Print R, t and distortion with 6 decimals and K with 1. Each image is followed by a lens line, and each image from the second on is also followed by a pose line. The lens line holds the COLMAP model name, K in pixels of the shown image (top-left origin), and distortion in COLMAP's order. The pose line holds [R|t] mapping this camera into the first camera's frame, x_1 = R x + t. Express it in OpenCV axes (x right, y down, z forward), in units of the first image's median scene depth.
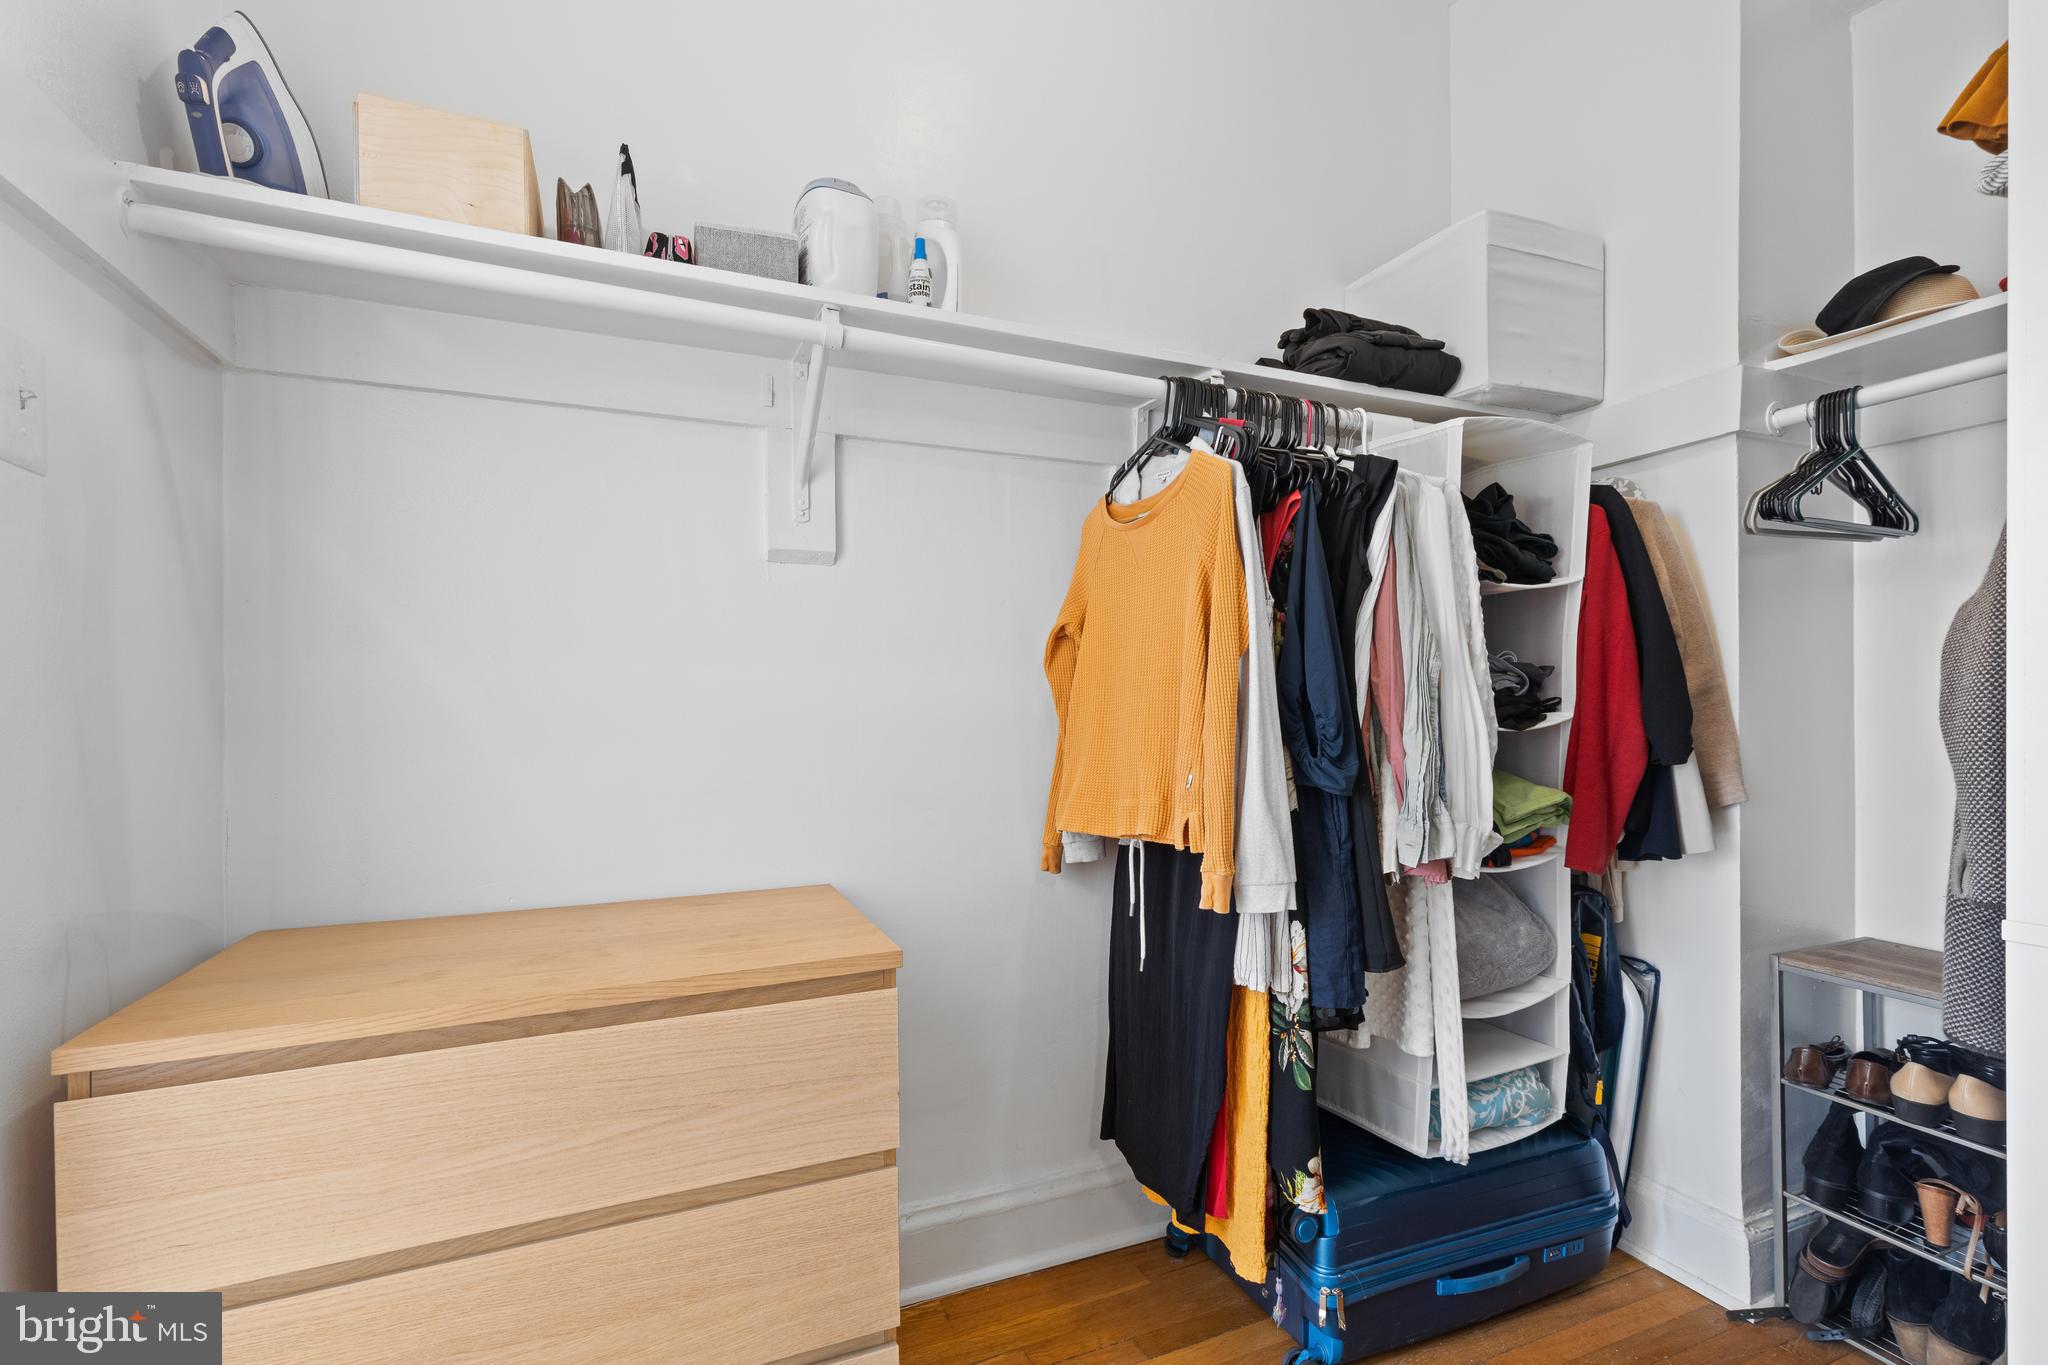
lens RADIAL K [[935.5, 0, 1034.5], [0, 935.5, 709.8], [0, 0, 1]] dist [0.004637, -0.001299]
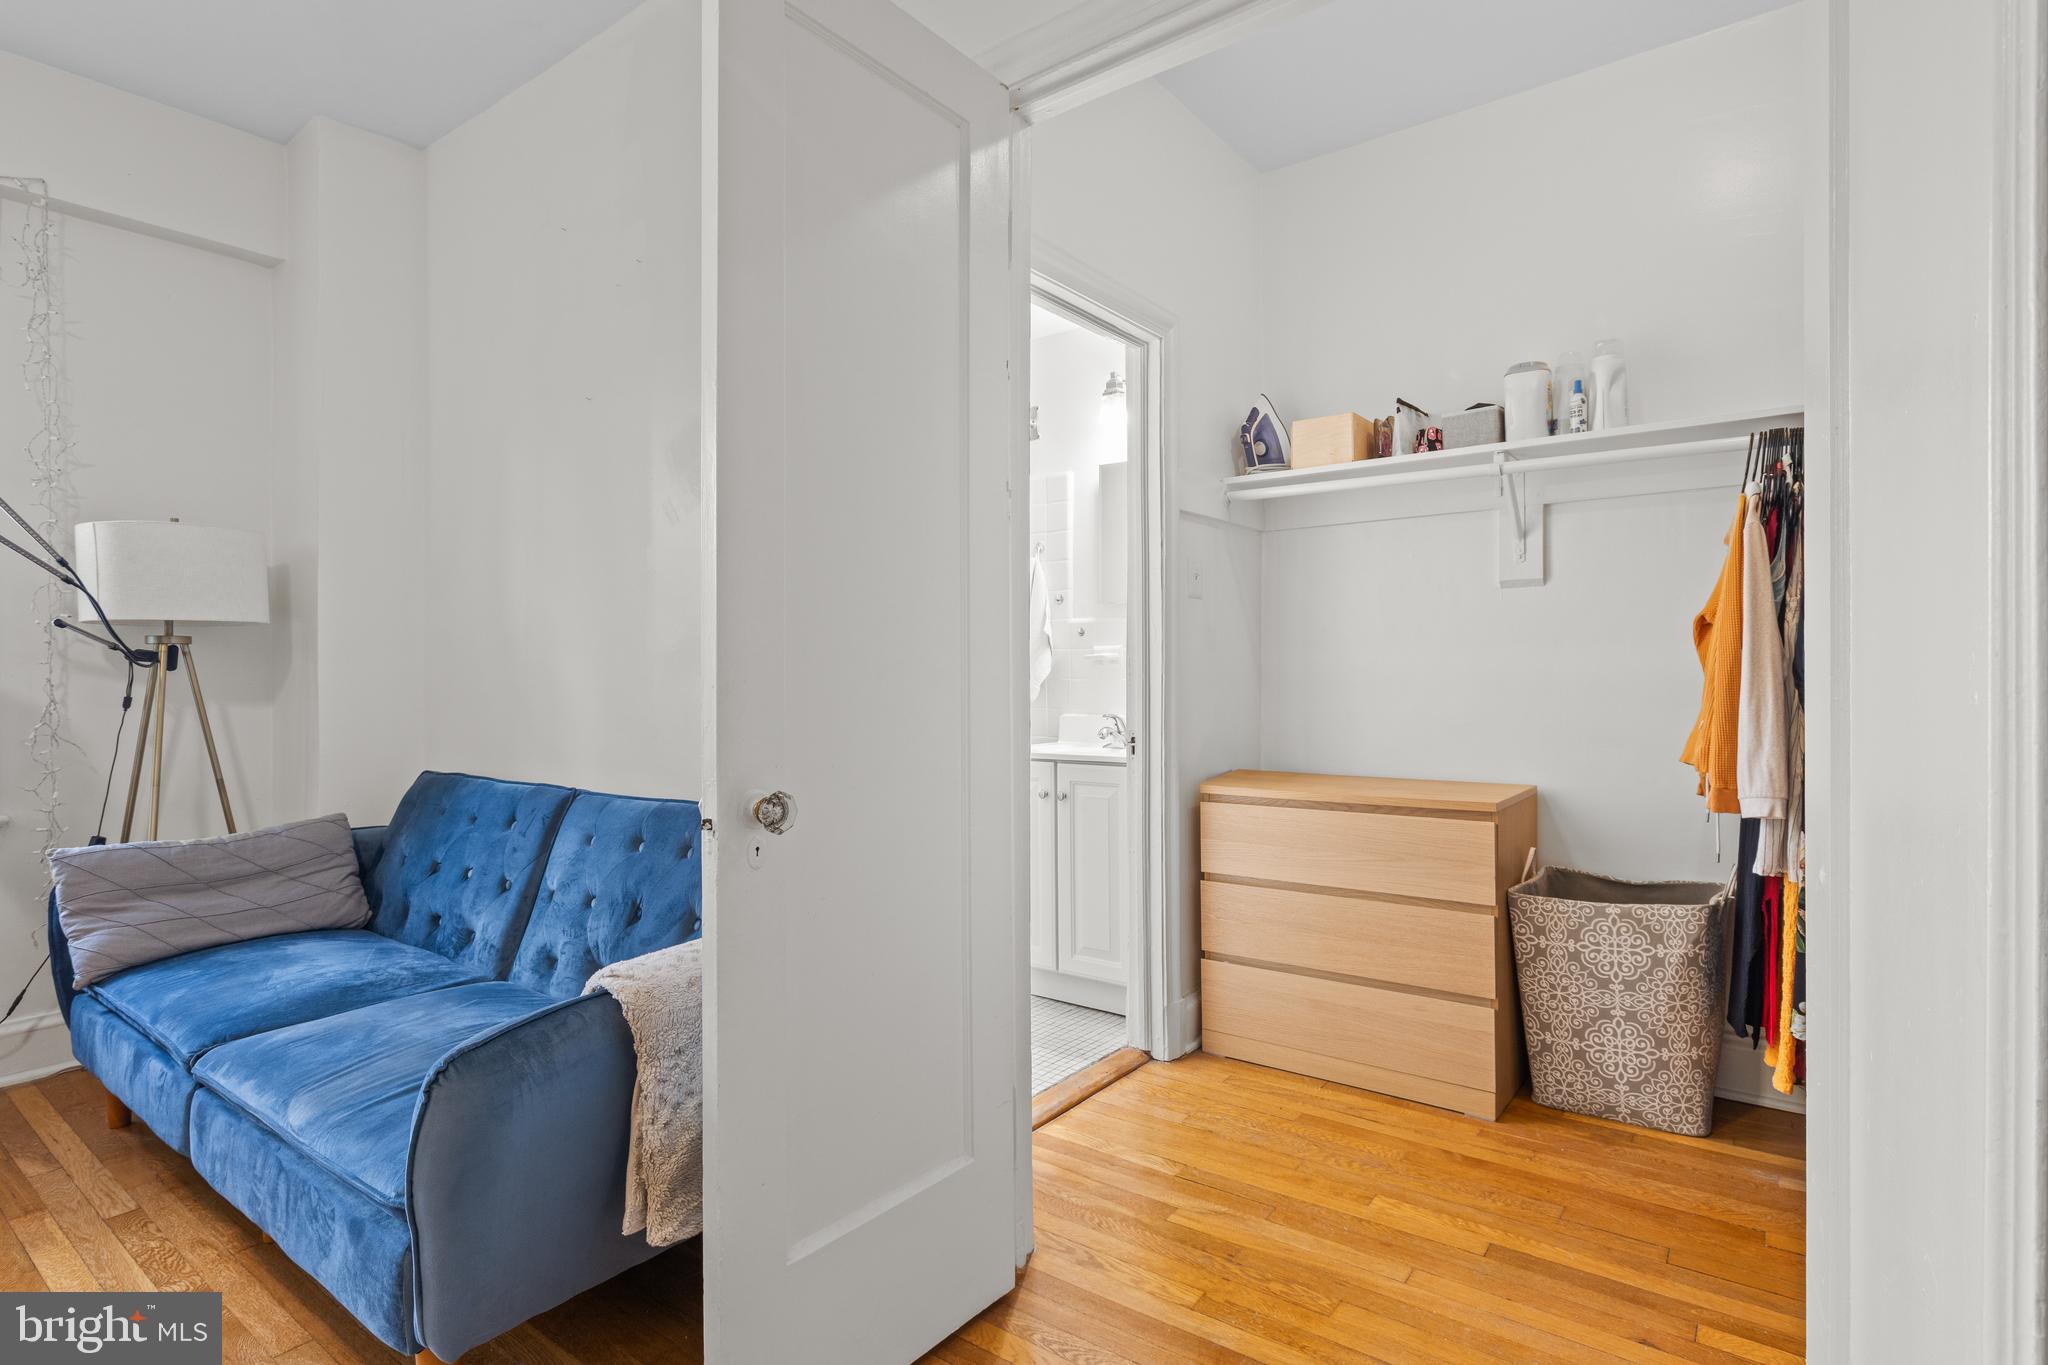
lens RADIAL K [[1053.7, 0, 1023.1], [0, 1053.7, 676.5], [0, 0, 1]] dist [0.006046, -0.000229]
pose [[0.472017, 0.012095, -0.881507, 0.929391], [0.001955, 0.999889, 0.014766, -0.026583], [0.881587, -0.008693, 0.471941, -0.619852]]
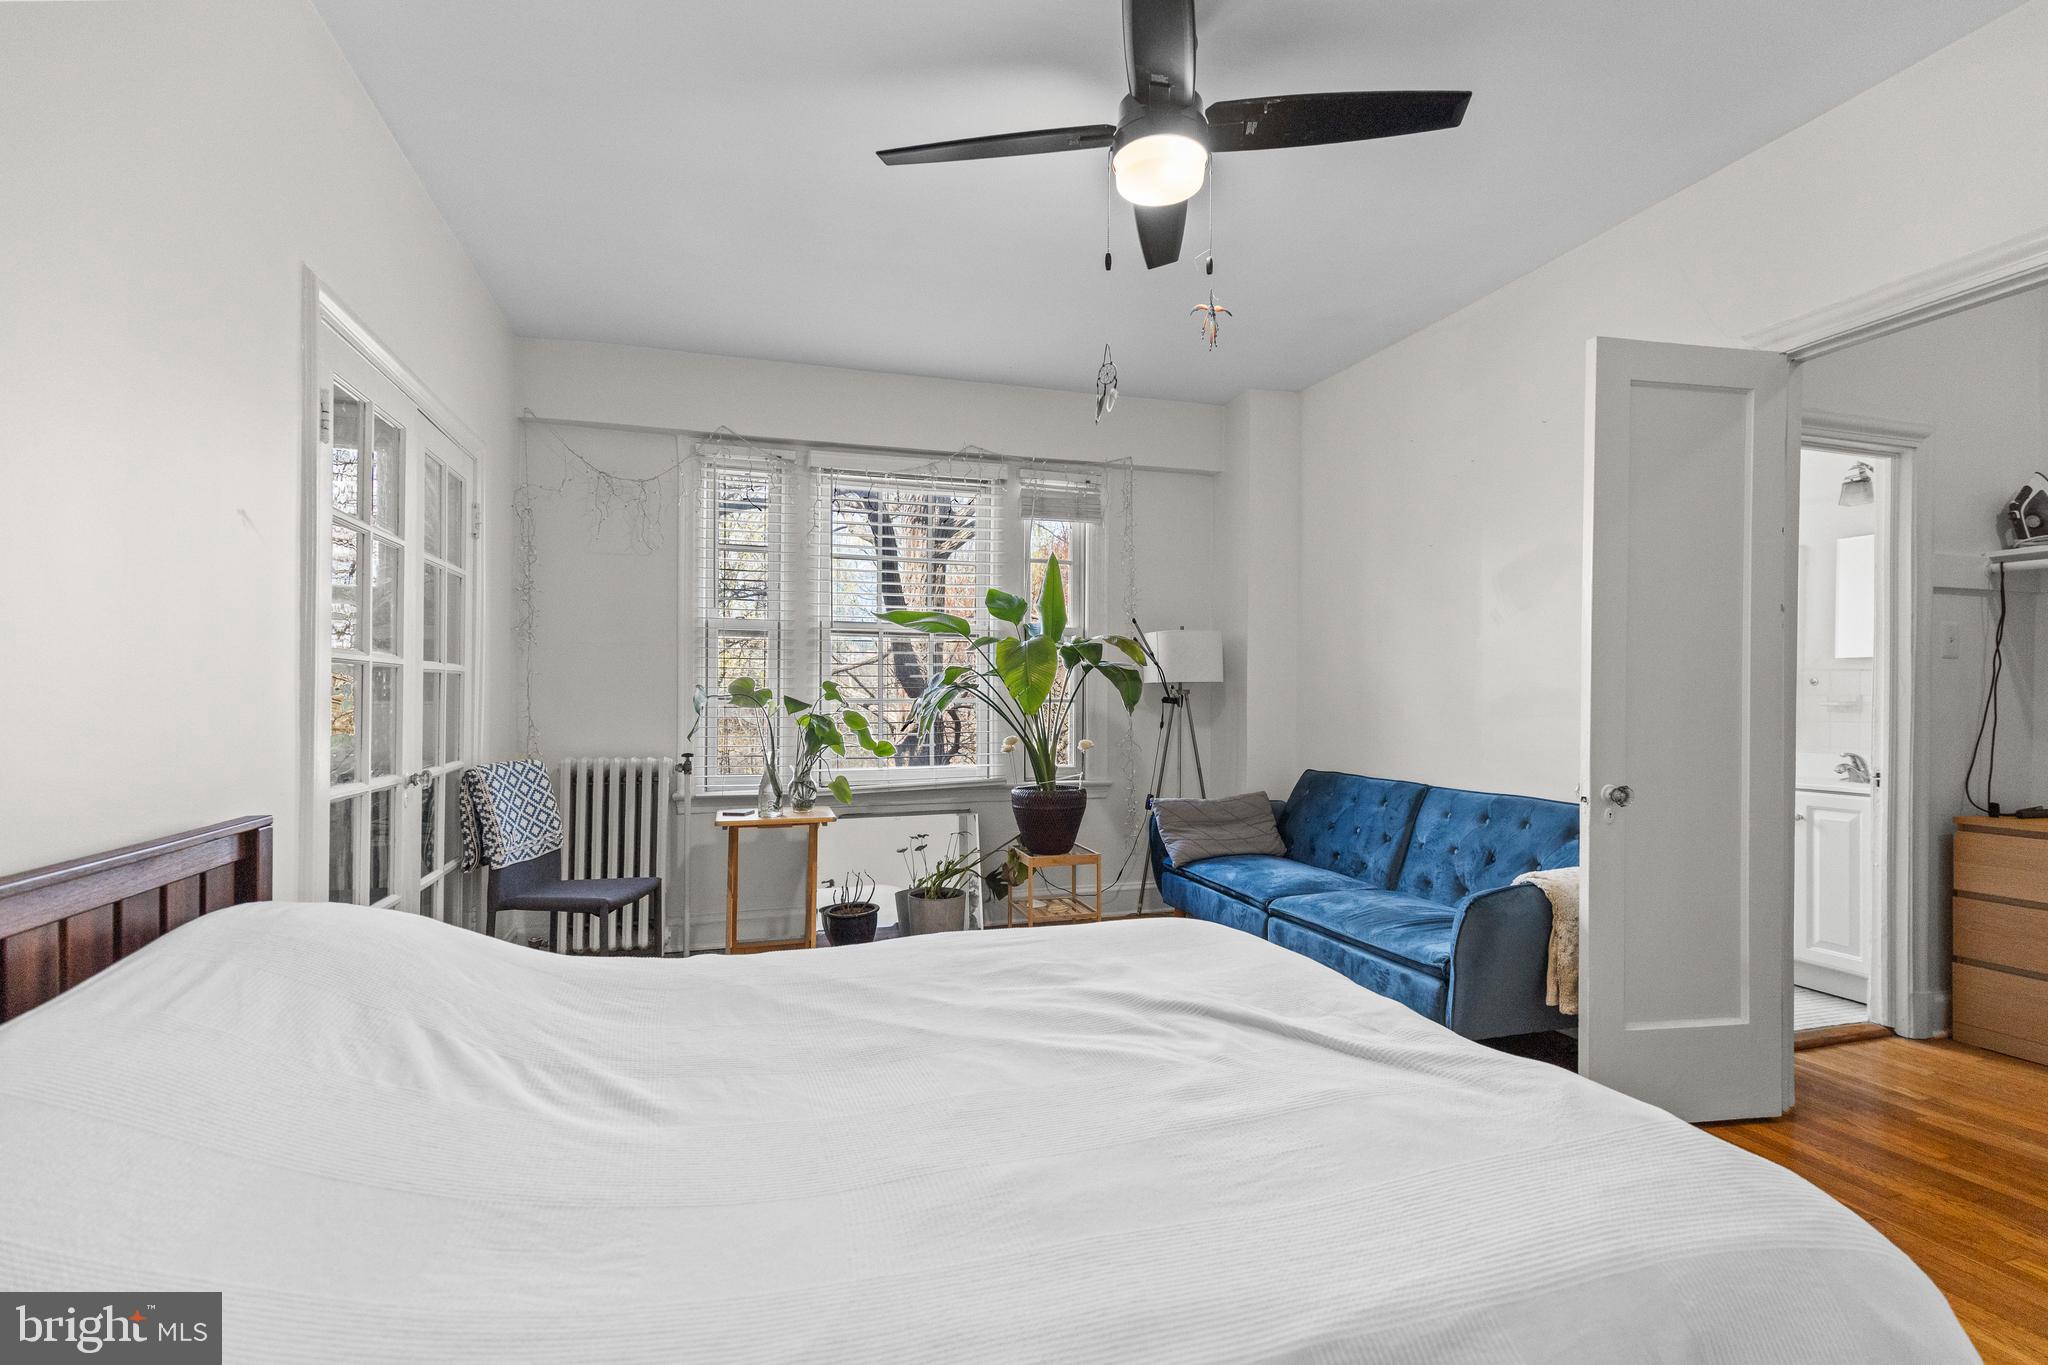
lens RADIAL K [[935.5, 0, 1020.0], [0, 935.5, 702.9], [0, 0, 1]] dist [0.004637, -0.001299]
pose [[-0.125755, 0.014914, -0.991949, 1.604681], [-0.000921, 0.999885, 0.015150, -0.070959], [0.992061, 0.002819, -0.125727, -1.140694]]
